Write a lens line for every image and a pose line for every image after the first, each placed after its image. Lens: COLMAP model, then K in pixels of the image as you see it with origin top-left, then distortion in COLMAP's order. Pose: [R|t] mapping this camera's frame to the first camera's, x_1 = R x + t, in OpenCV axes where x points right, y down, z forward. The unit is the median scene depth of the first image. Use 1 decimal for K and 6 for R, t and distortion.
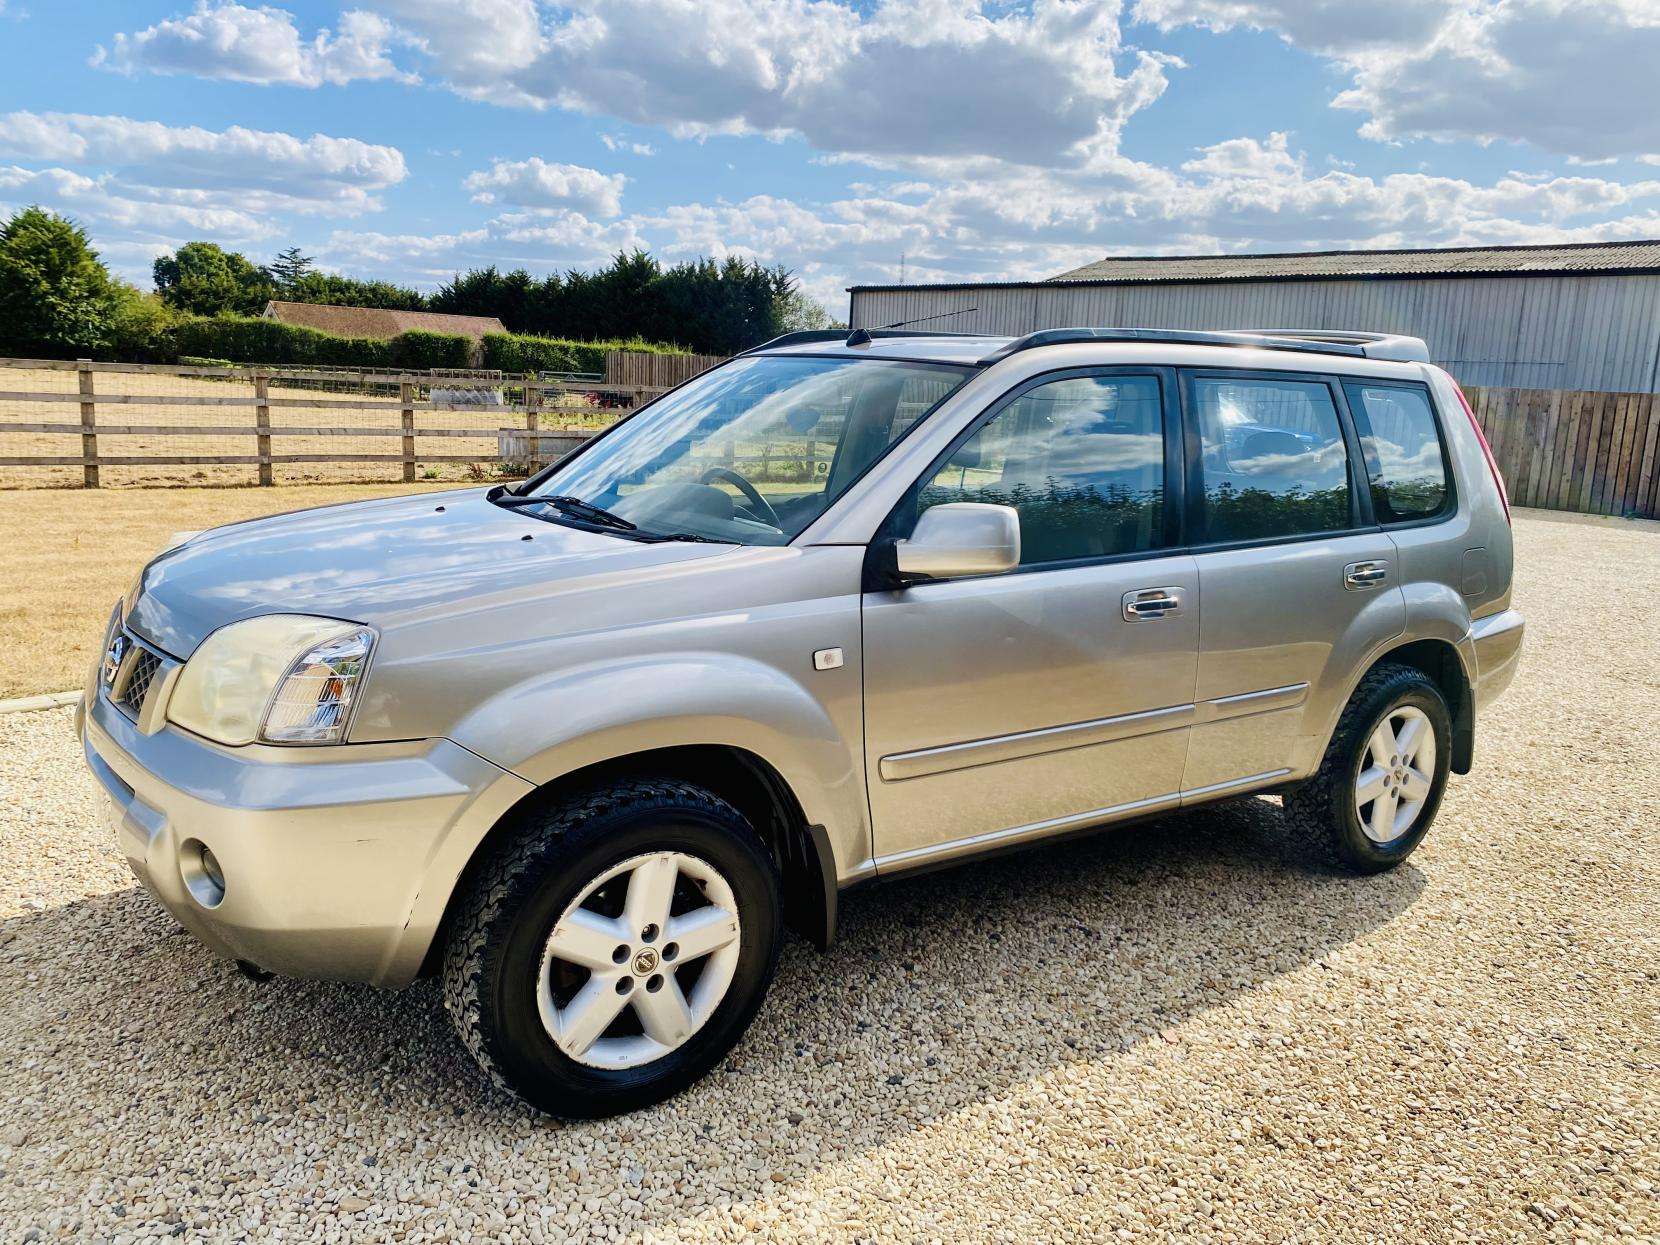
lens RADIAL K [[1262.7, 0, 842.4], [0, 1262.7, 628.4], [0, 0, 1]] dist [0.014758, -0.012252]
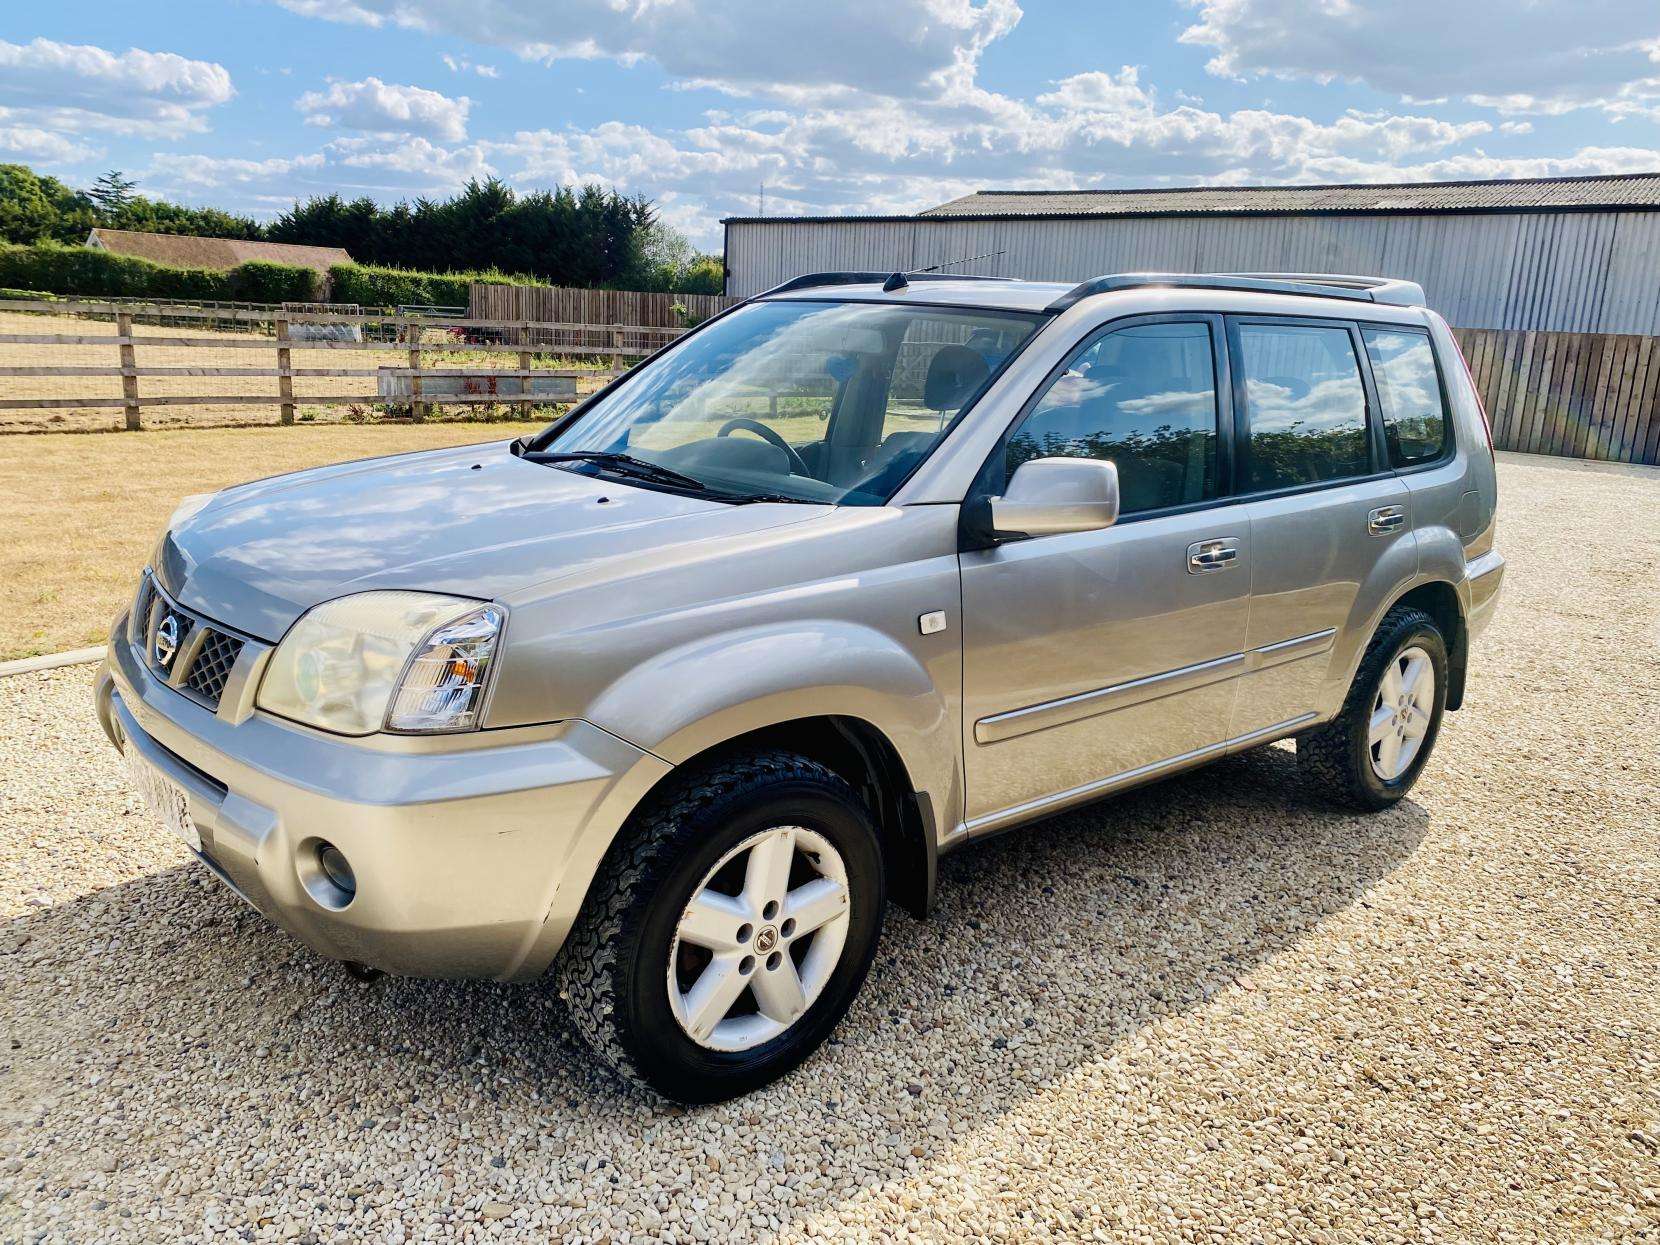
lens RADIAL K [[1263.2, 0, 830.0], [0, 1263.2, 622.5], [0, 0, 1]] dist [0.012773, -0.008449]
pose [[0.995251, -0.022645, 0.094672, -0.167907], [0.018338, 0.998768, 0.046116, -0.019769], [-0.095599, -0.044161, 0.994440, 0.038726]]
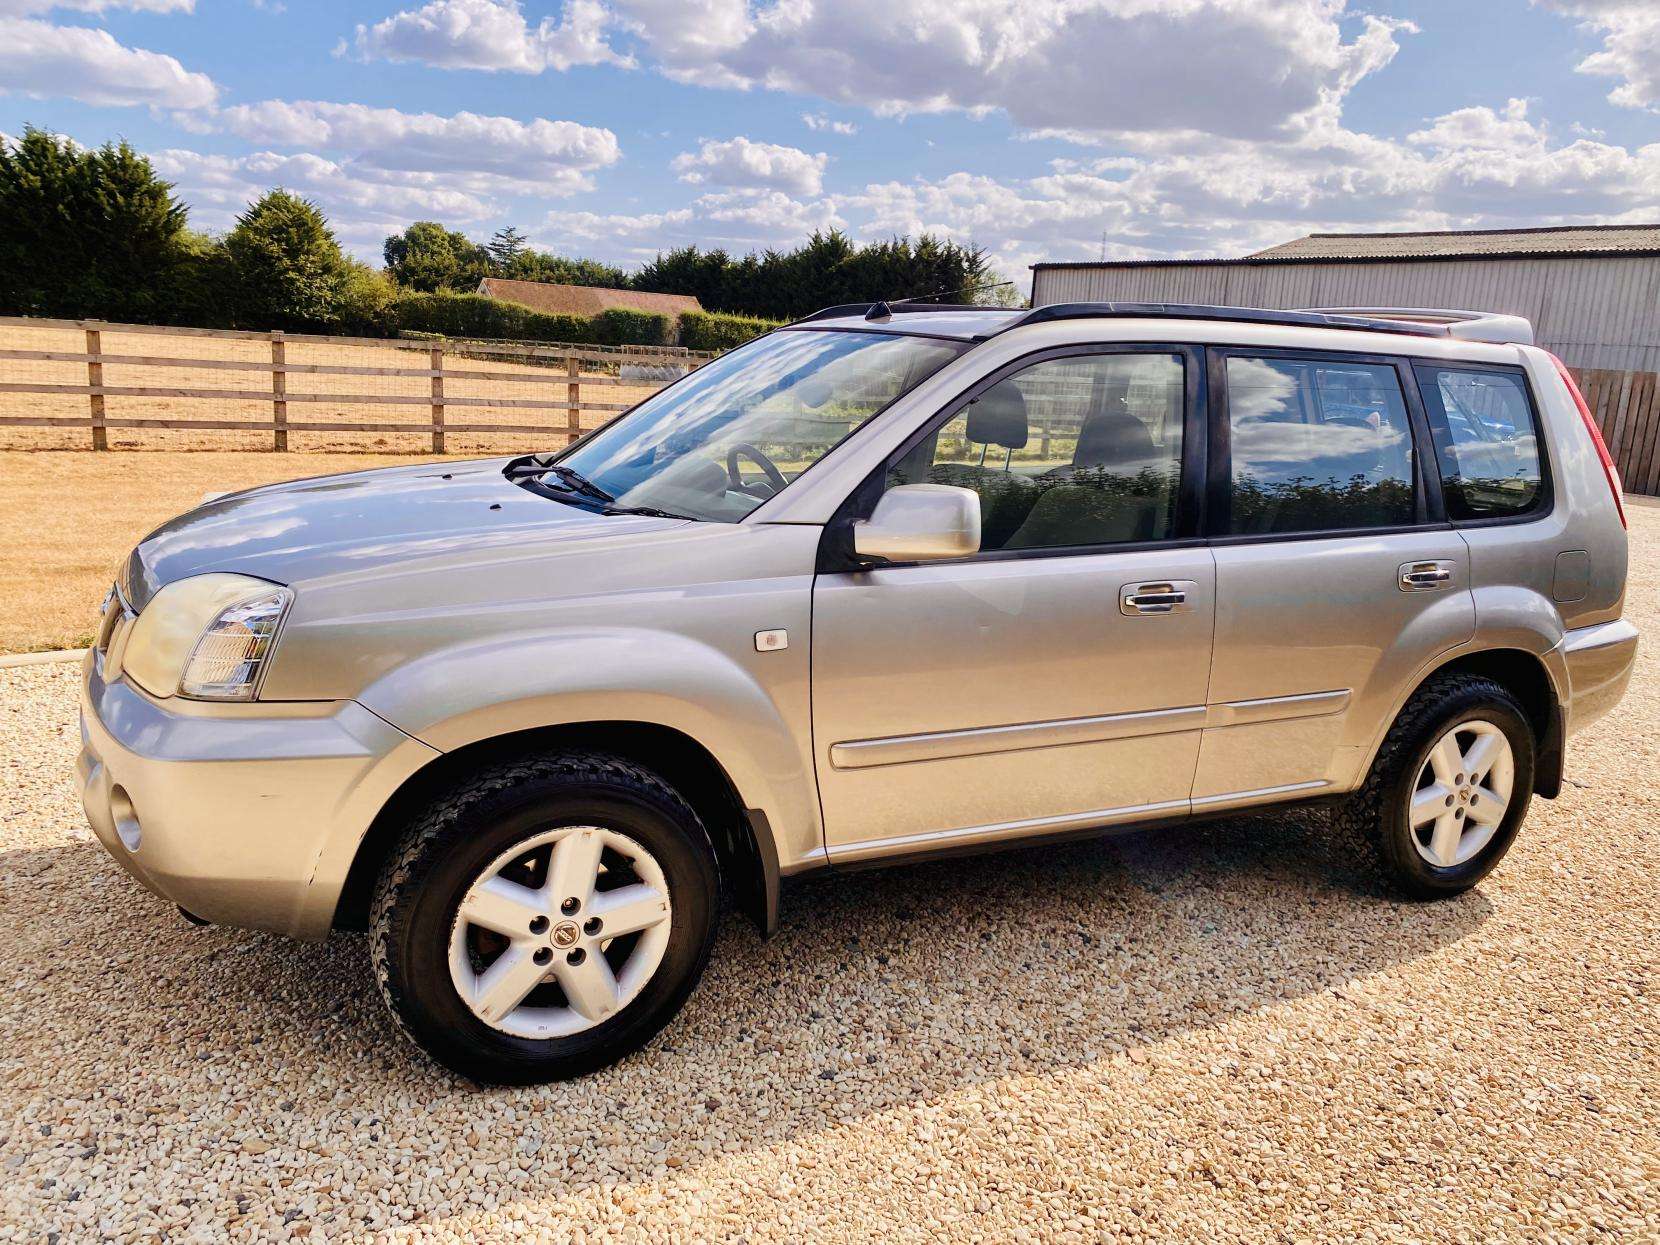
lens RADIAL K [[1262.7, 0, 842.4], [0, 1262.7, 628.4], [0, 0, 1]] dist [0.014758, -0.012252]
pose [[0.988795, 0.043096, -0.142923, 0.167732], [-0.040847, 0.998992, 0.018639, -0.004886], [0.143582, -0.012592, 0.989558, 0.039419]]
